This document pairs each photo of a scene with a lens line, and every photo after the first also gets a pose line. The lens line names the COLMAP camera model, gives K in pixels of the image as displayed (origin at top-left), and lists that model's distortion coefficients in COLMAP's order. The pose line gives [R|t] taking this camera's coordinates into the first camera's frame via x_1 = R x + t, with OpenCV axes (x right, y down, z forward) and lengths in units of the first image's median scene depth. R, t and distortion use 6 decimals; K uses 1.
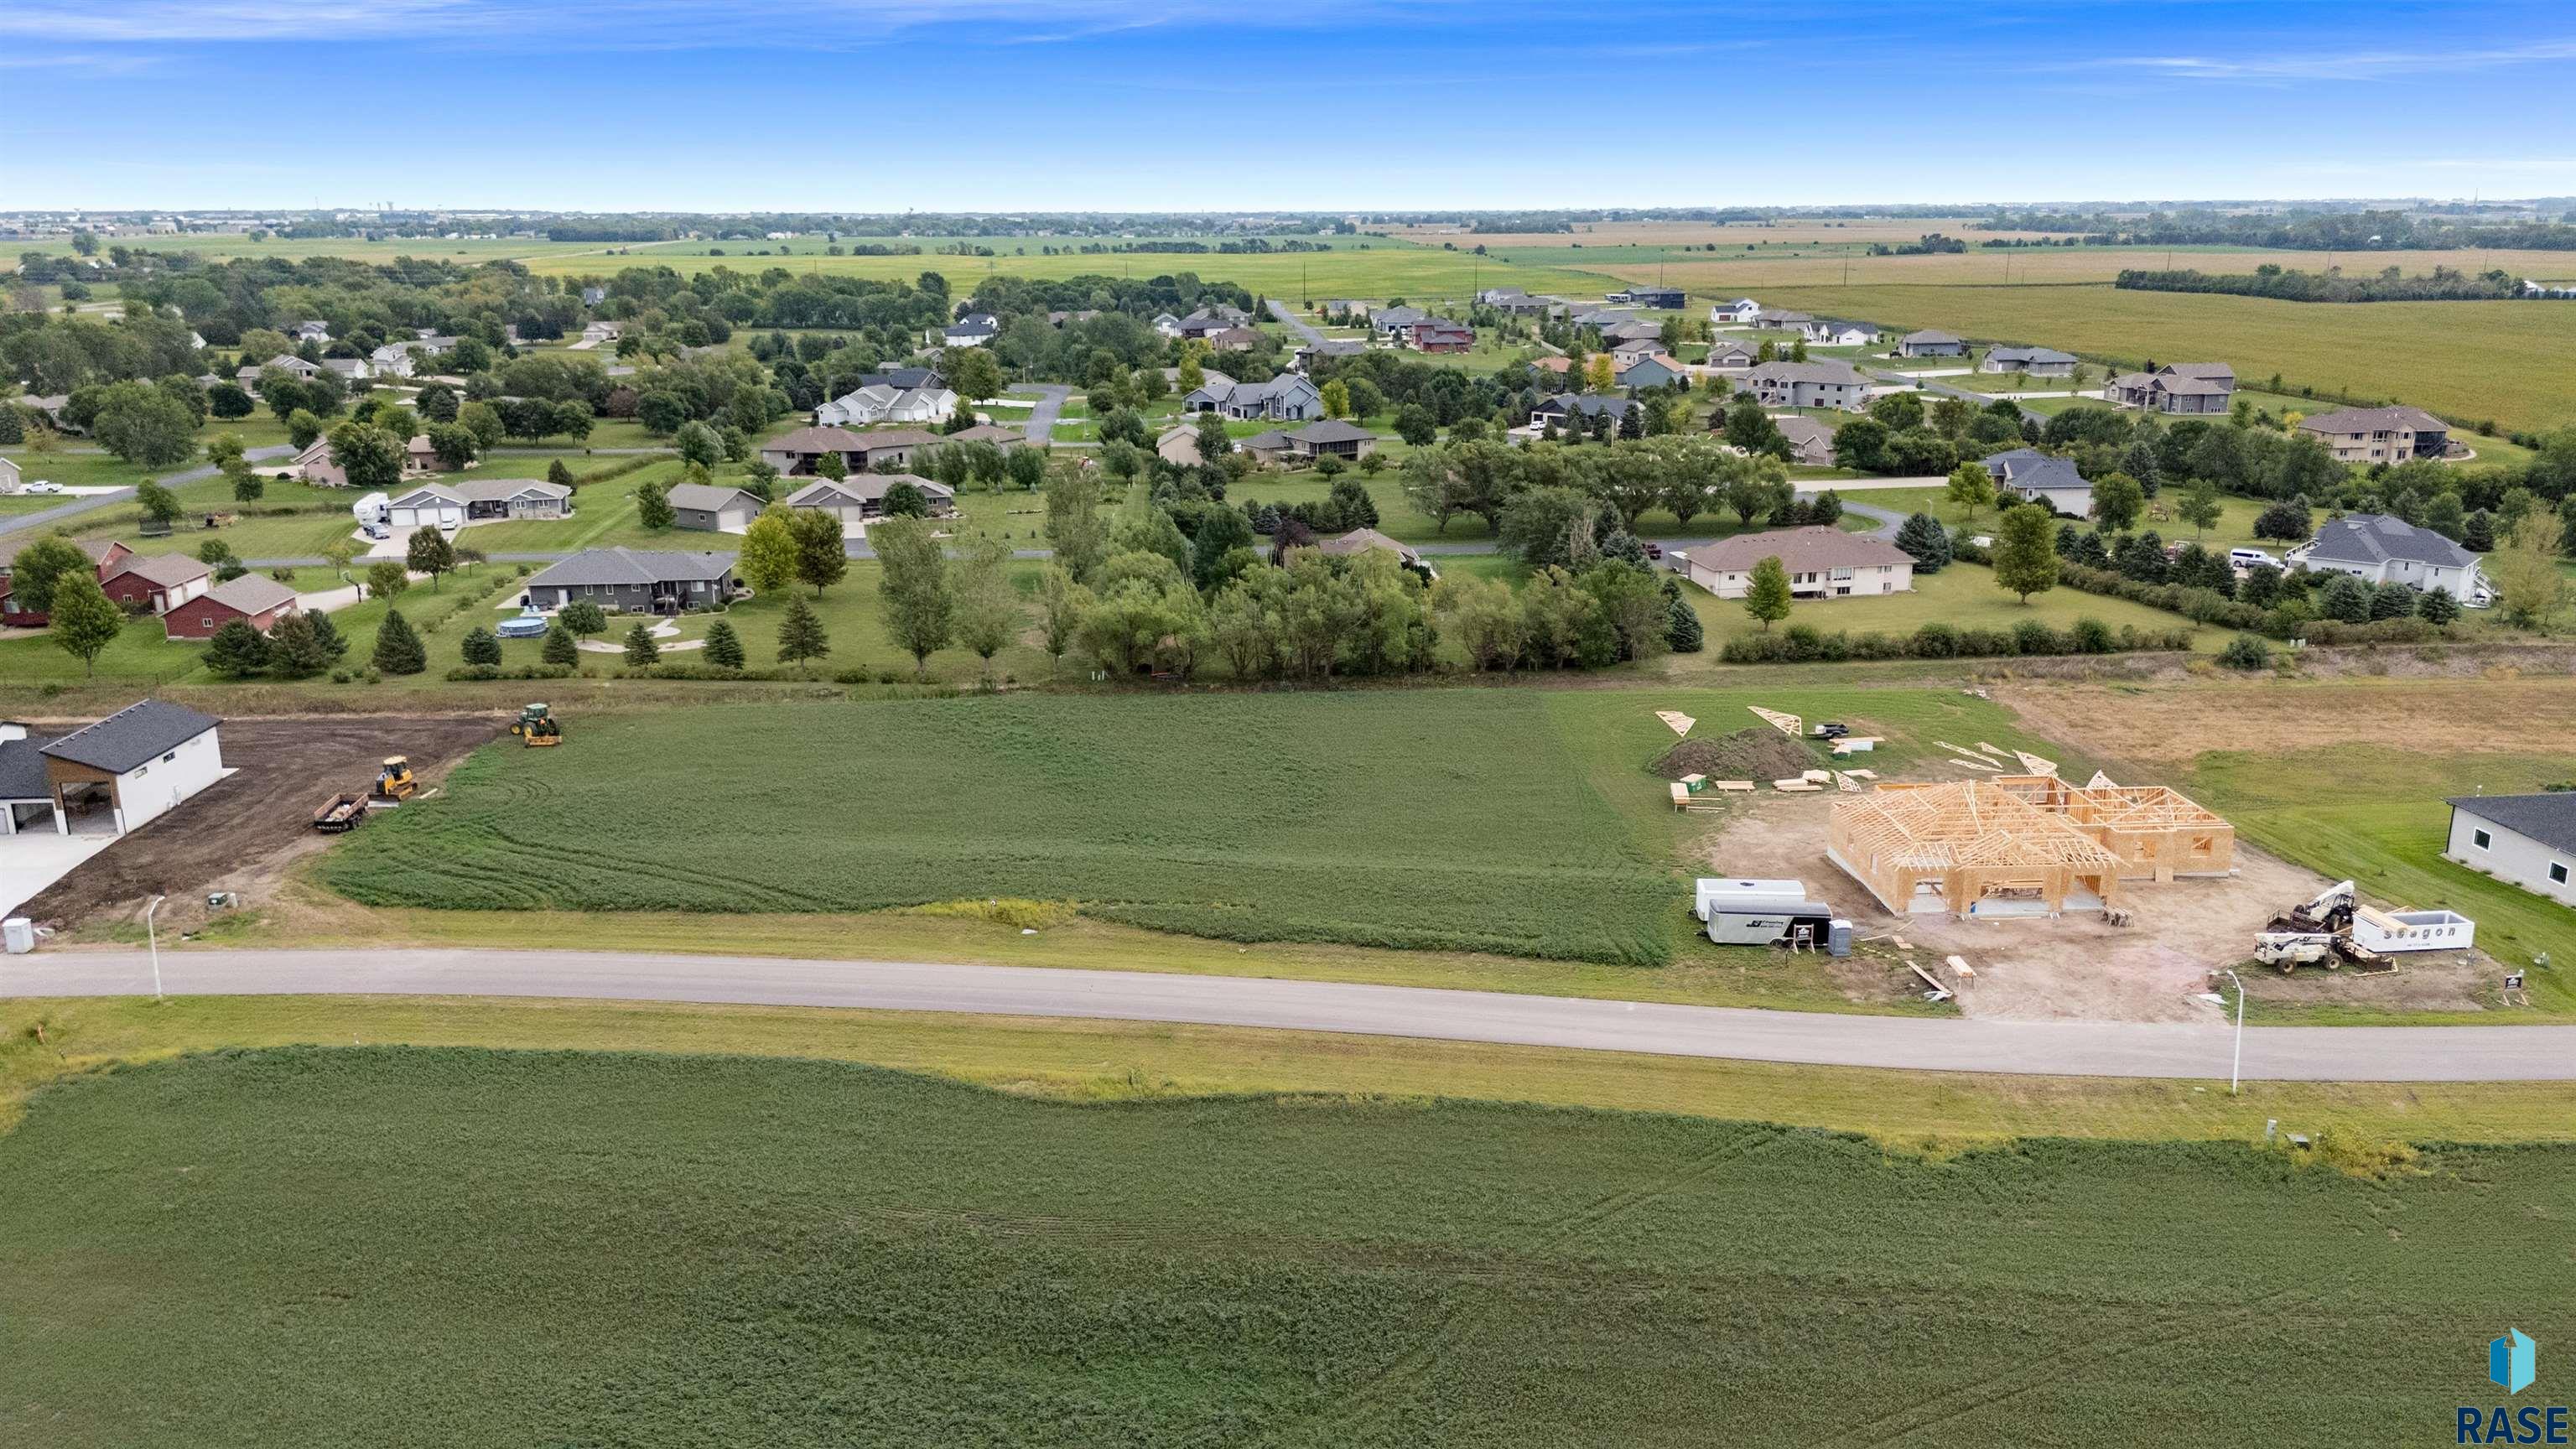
lens RADIAL K [[1904.6, 0, 1270.6], [0, 1904.6, 726.5], [0, 0, 1]] dist [0.086180, -0.089780]
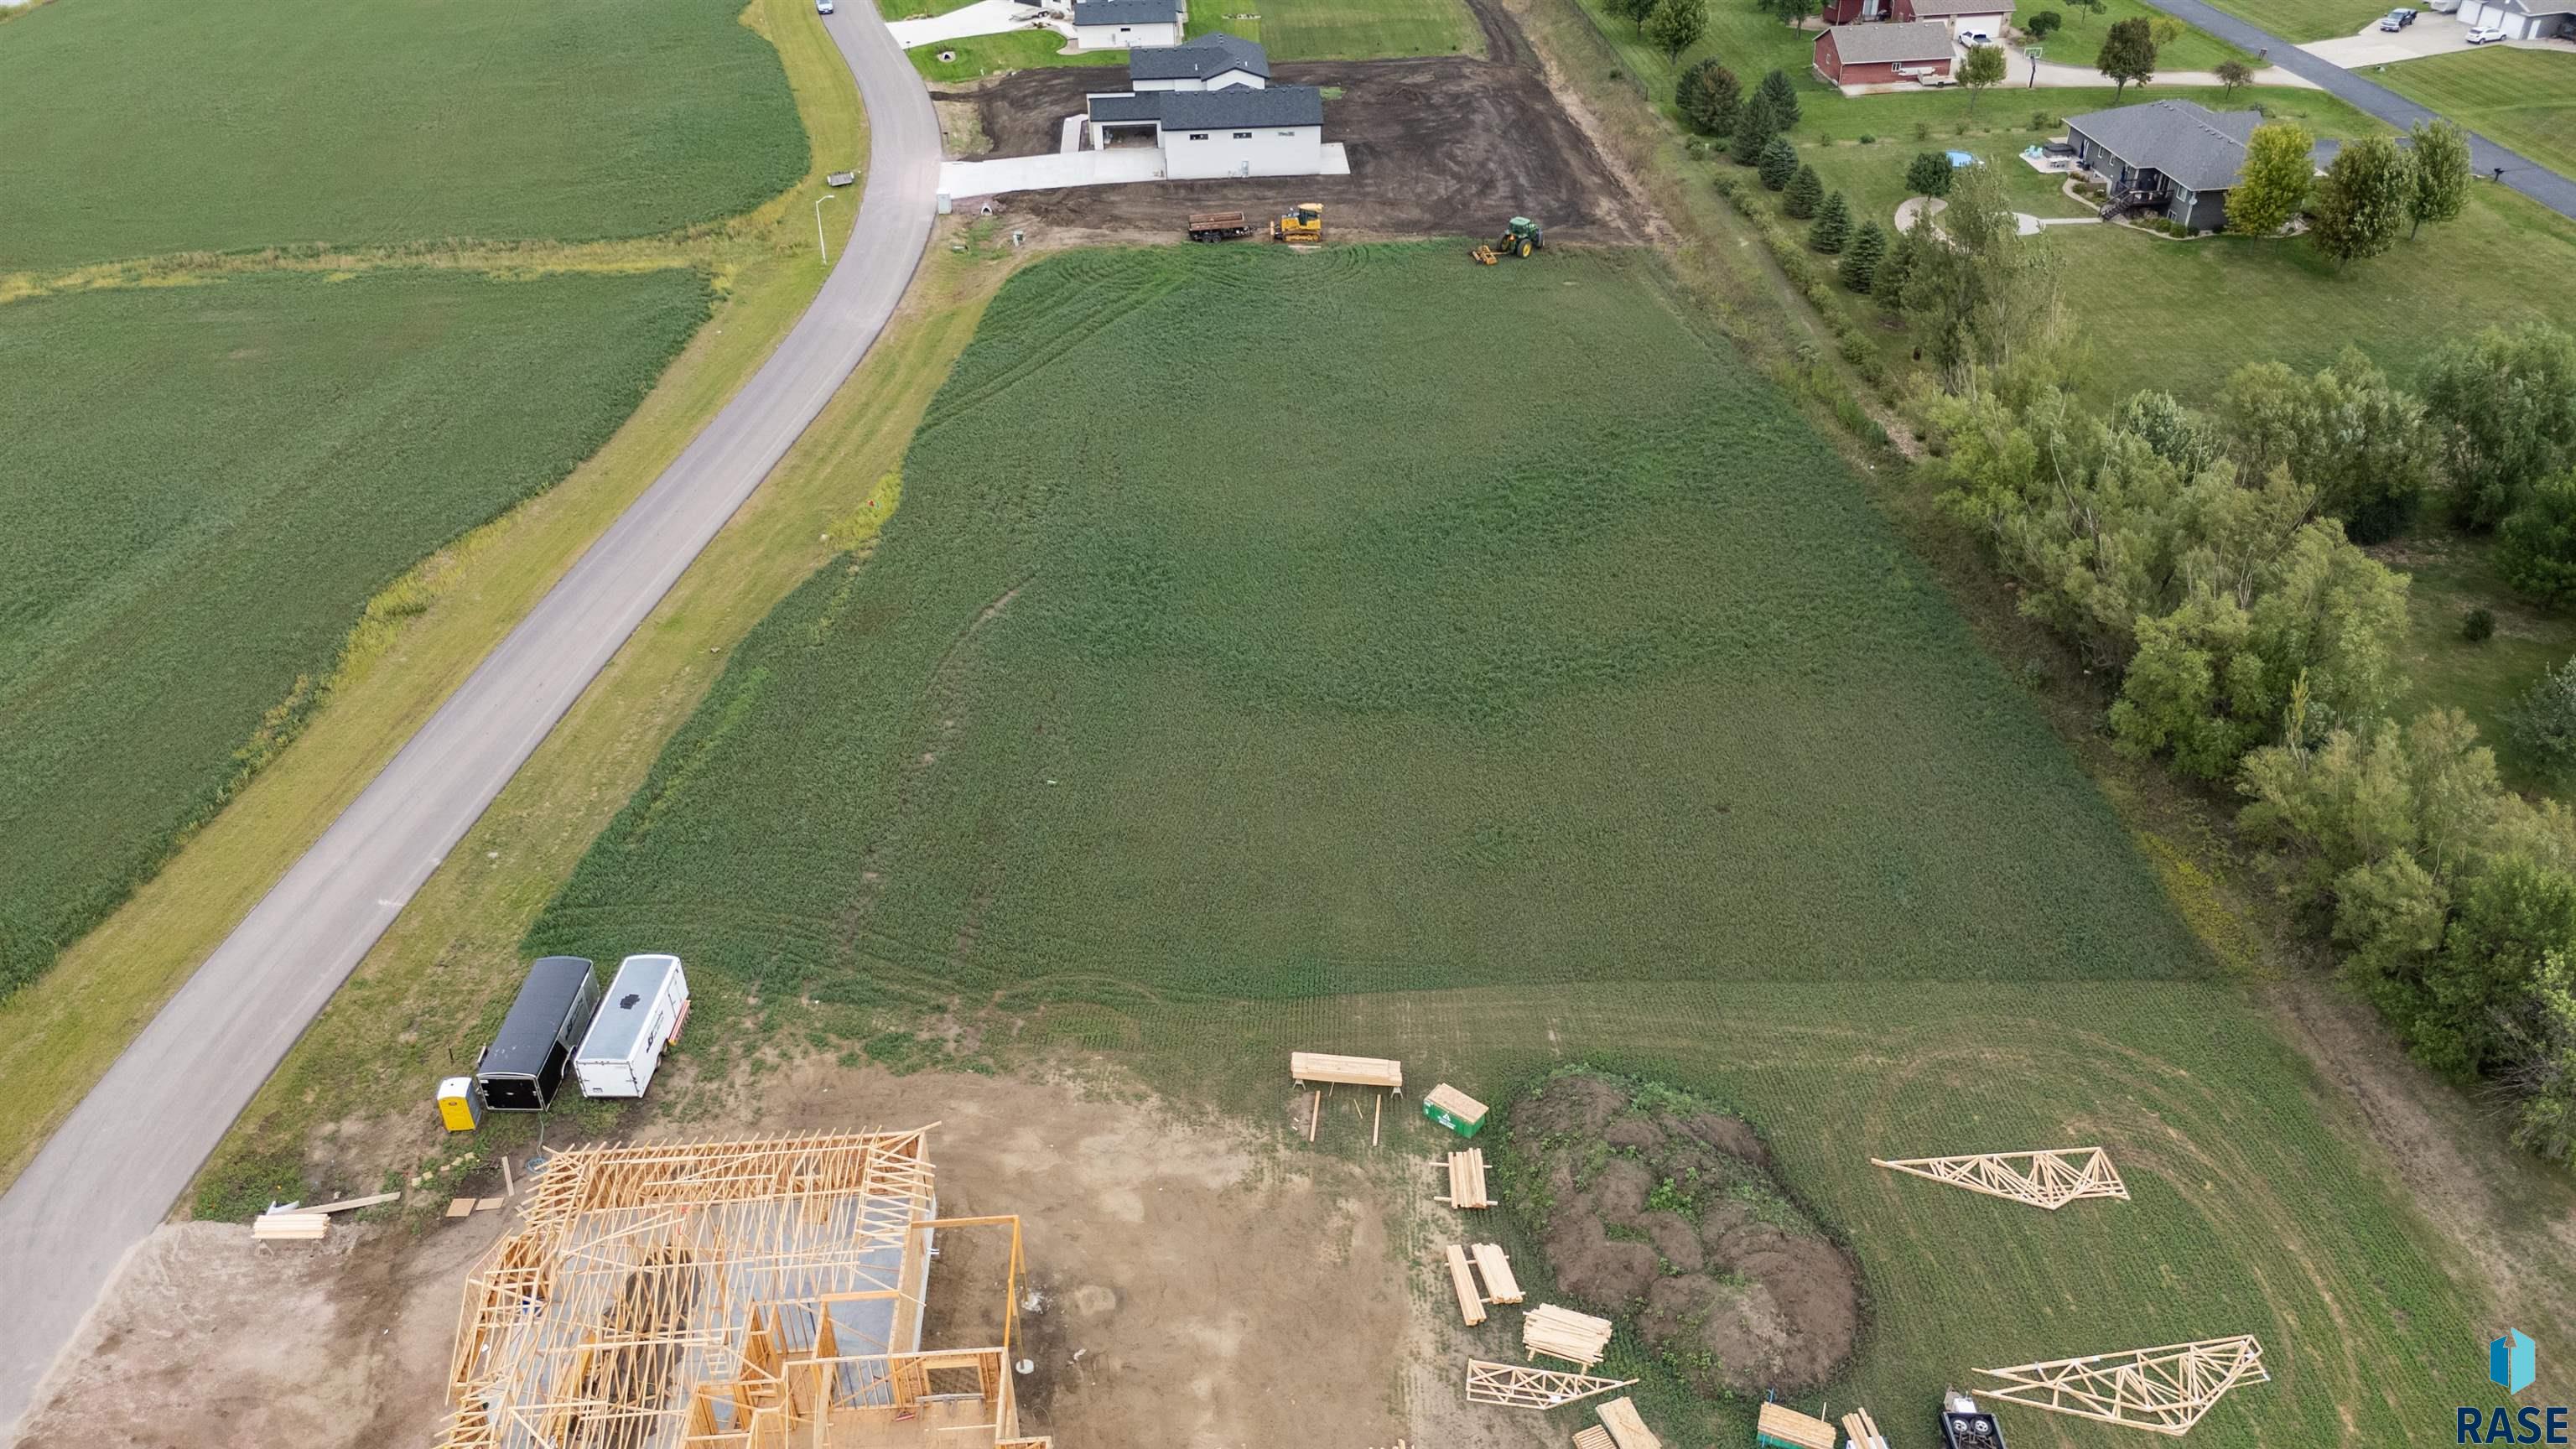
lens RADIAL K [[1872.8, 0, 1324.7], [0, 1872.8, 722.2], [0, 0, 1]] dist [0.078331, -0.053844]
pose [[0.024154, 0.560636, -0.827710, 0.405465], [-0.246861, 0.805657, 0.538495, -0.221267], [0.968750, 0.191323, 0.157859, 0.609842]]
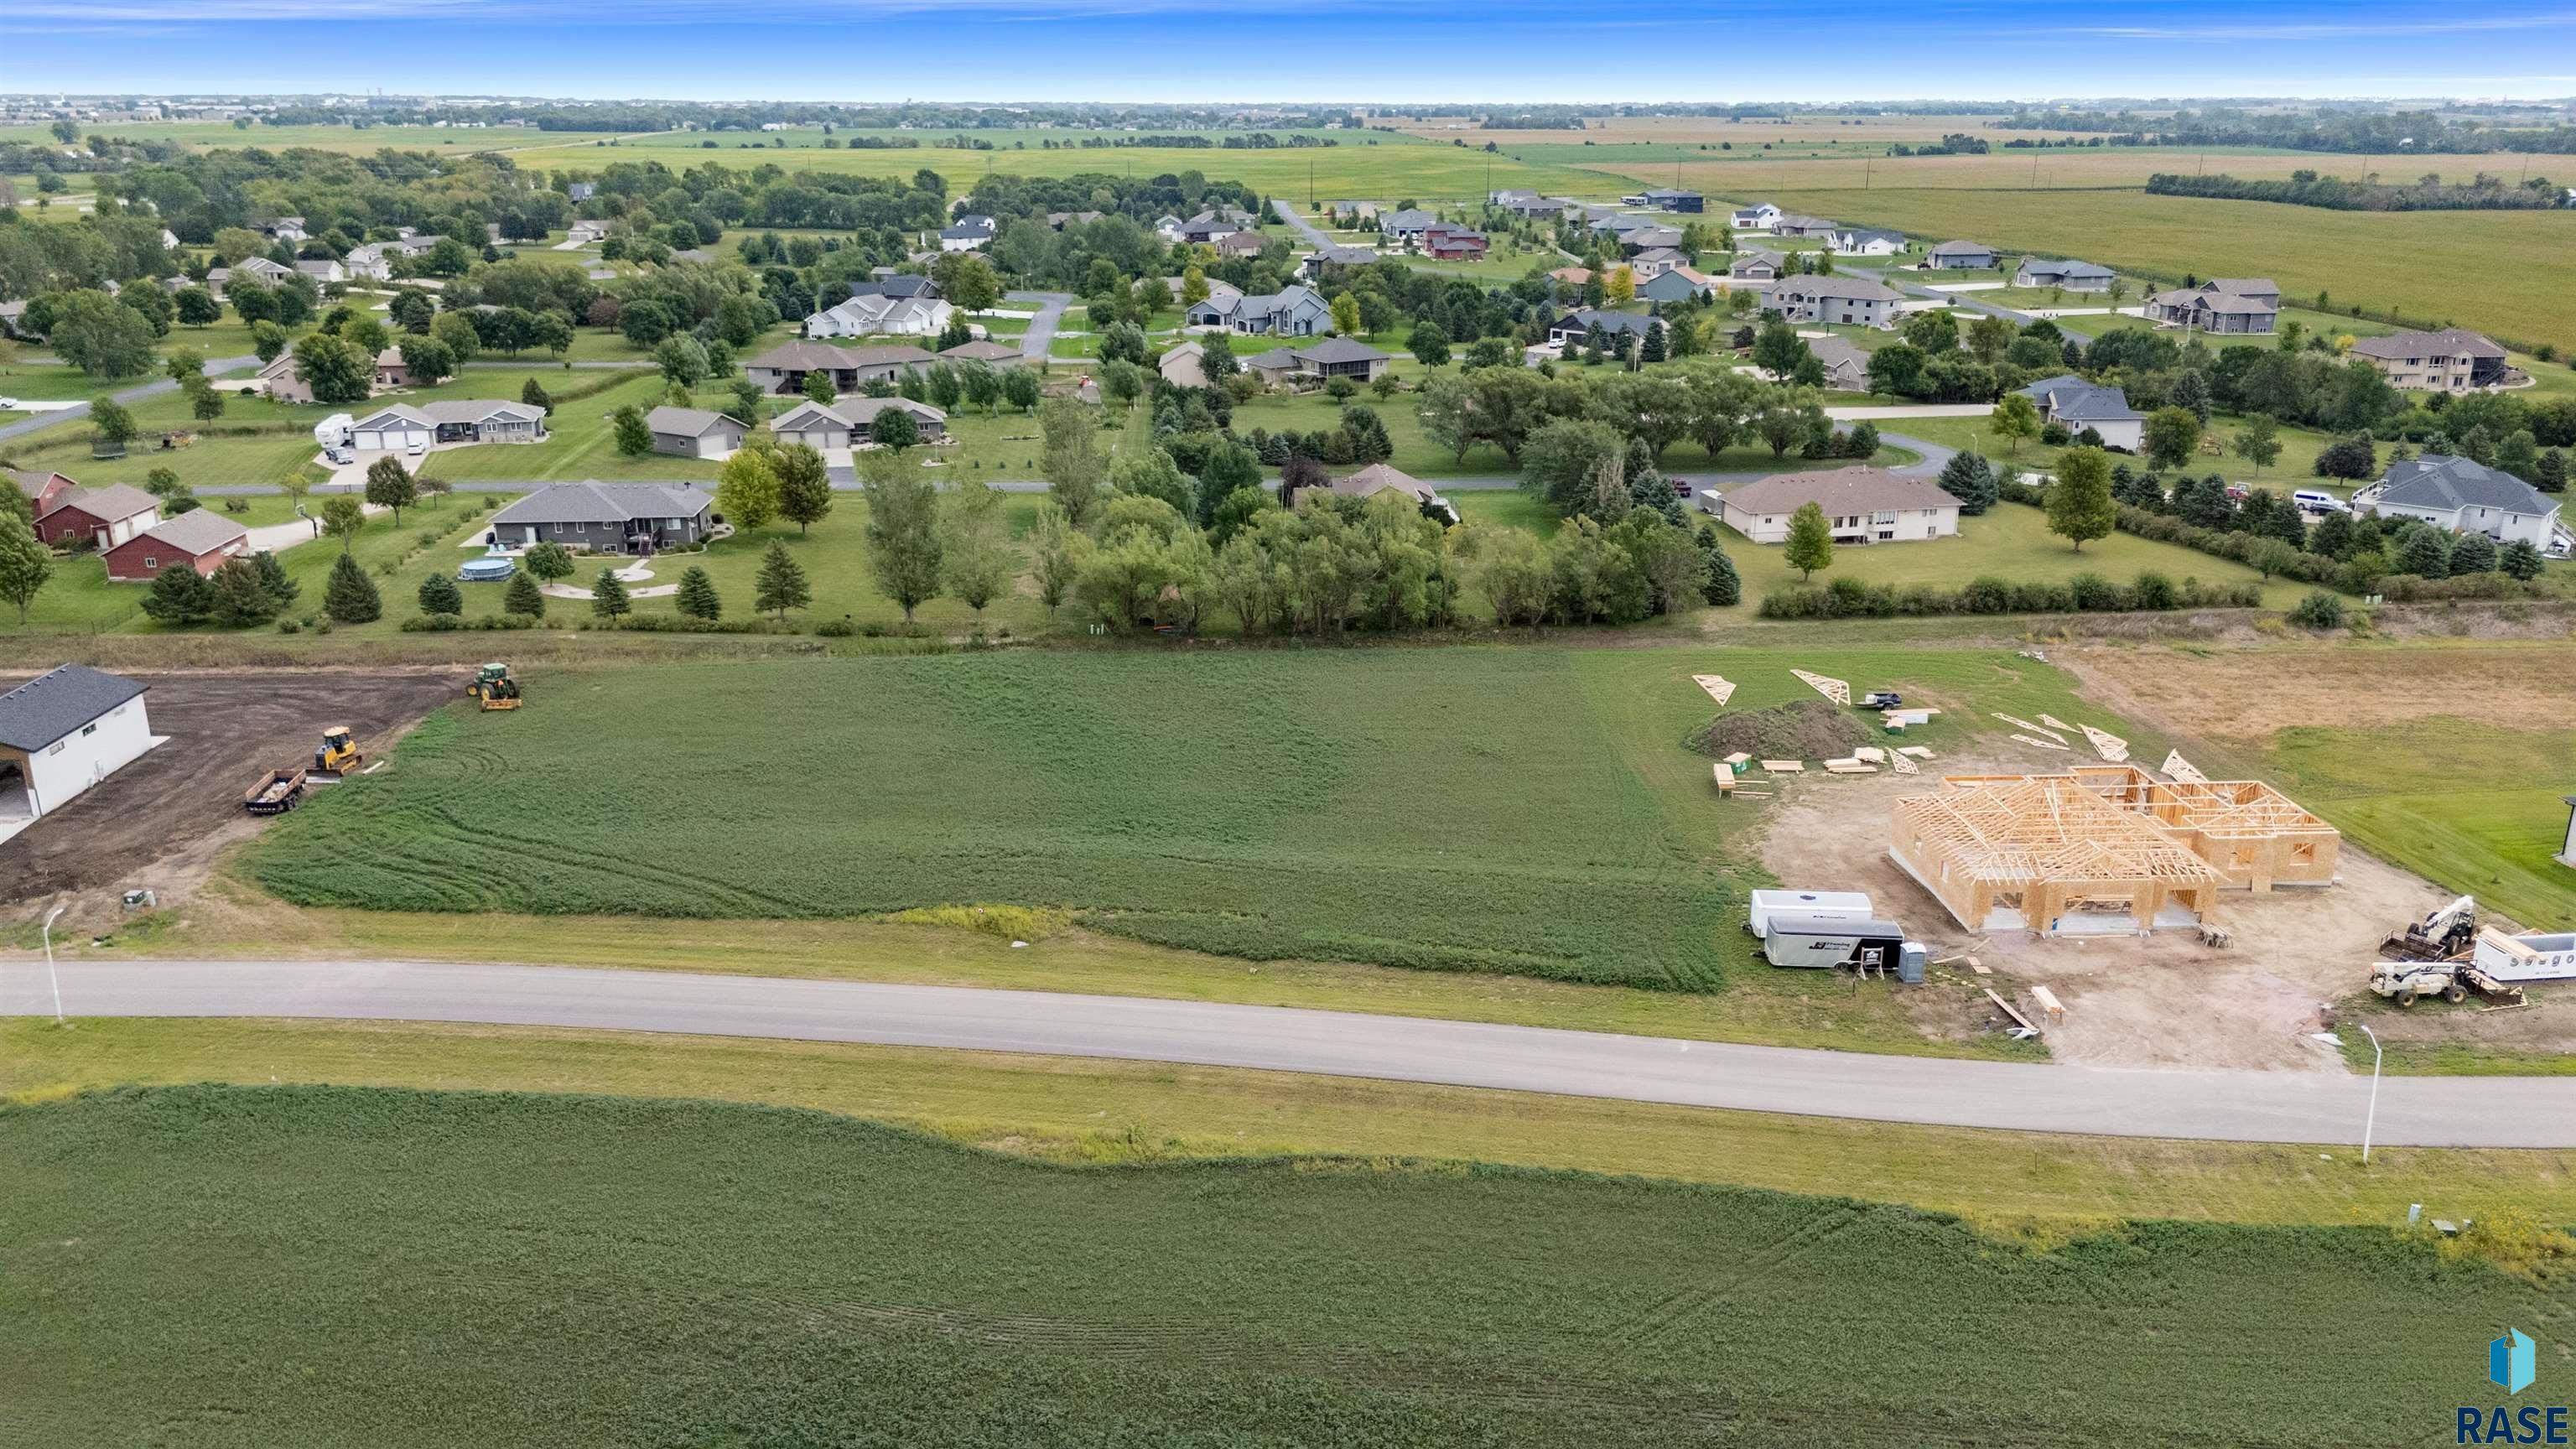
lens RADIAL K [[1904.6, 0, 1270.6], [0, 1904.6, 726.5], [0, 0, 1]] dist [0.086180, -0.089780]
pose [[0.999978, 0.006576, -0.000365, -0.003791], [-0.006549, 0.998645, 0.051626, -0.024350], [0.000704, -0.051623, 0.998666, 0.051416]]
